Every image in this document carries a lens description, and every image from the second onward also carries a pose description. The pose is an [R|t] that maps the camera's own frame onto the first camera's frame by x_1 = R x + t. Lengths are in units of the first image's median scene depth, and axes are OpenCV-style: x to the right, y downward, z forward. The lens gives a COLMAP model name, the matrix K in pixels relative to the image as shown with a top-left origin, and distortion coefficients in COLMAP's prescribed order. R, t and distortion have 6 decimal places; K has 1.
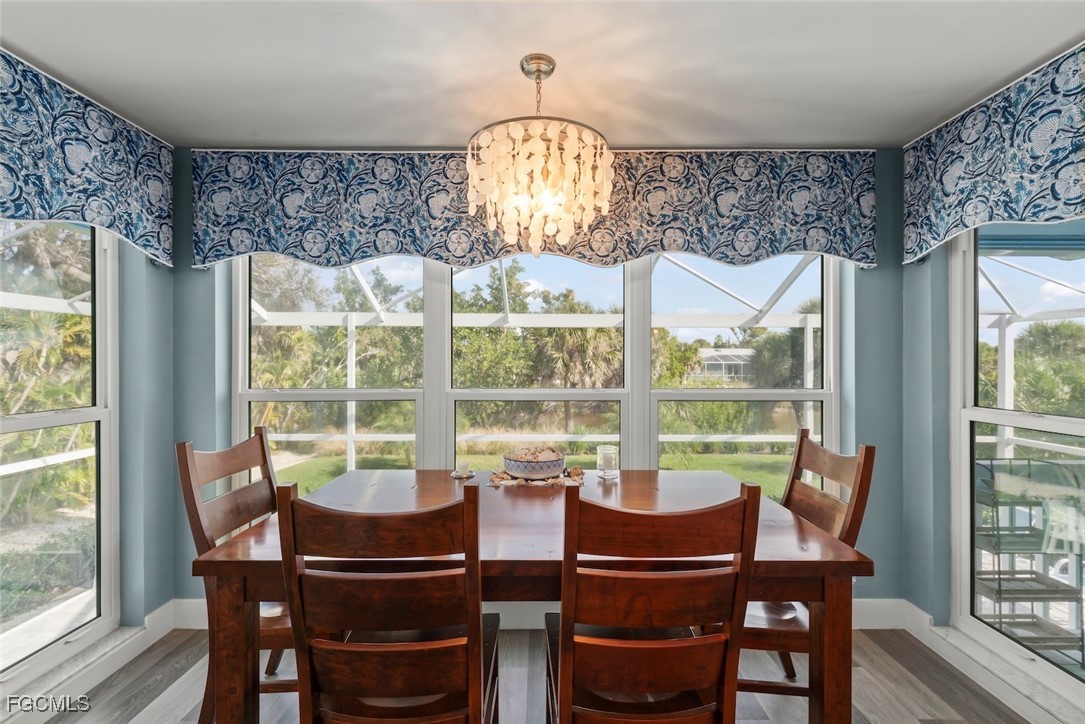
lens RADIAL K [[469.6, 0, 542.5], [0, 469.6, 362.0], [0, 0, 1]] dist [0.000040, -0.000012]
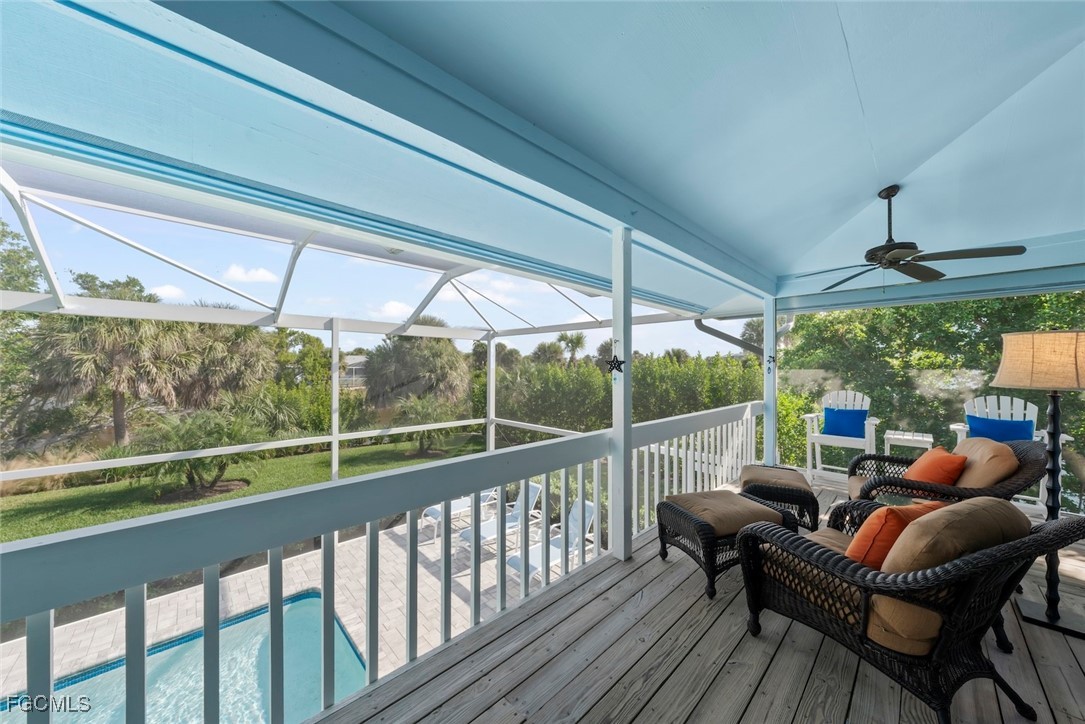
lens RADIAL K [[362.7, 0, 542.5], [0, 362.7, 362.0], [0, 0, 1]] dist [0.001128, 0.000088]
pose [[0.723664, 0.011152, 0.690063, 0.164016], [-0.001605, 0.999894, -0.014476, 0.002317], [-0.690151, 0.009369, 0.723605, 0.058629]]
